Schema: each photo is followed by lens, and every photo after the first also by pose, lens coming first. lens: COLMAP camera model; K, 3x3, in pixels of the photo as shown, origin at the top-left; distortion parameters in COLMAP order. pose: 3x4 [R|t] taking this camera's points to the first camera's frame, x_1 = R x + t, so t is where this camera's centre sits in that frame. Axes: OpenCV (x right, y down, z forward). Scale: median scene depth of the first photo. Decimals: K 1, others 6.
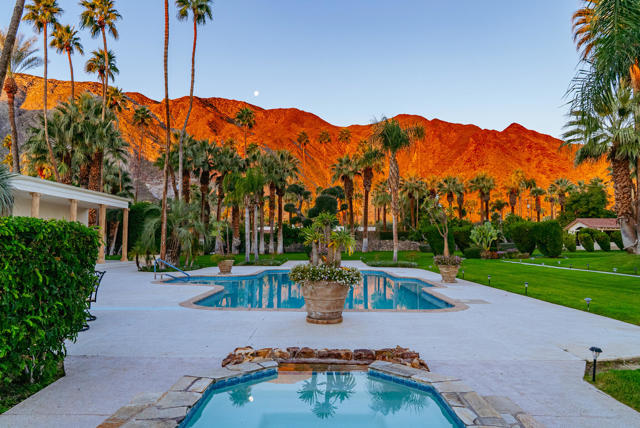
lens RADIAL K [[476.1, 0, 320.2], [0, 476.1, 212.0], [0, 0, 1]] dist [-0.002298, -0.000363]
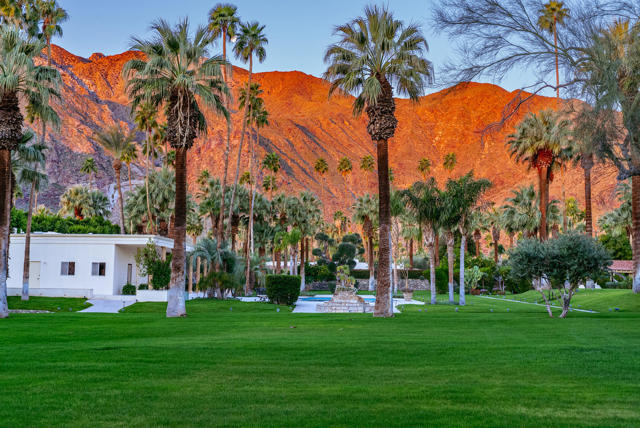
lens RADIAL K [[746.5, 0, 319.6], [0, 746.5, 215.7], [0, 0, 1]] dist [0.009781, 0.000000]
pose [[0.999687, 0.010844, -0.022539, -0.010010], [-0.011378, 0.999654, -0.023704, -0.039644], [0.022274, 0.023953, 0.999465, -0.647310]]
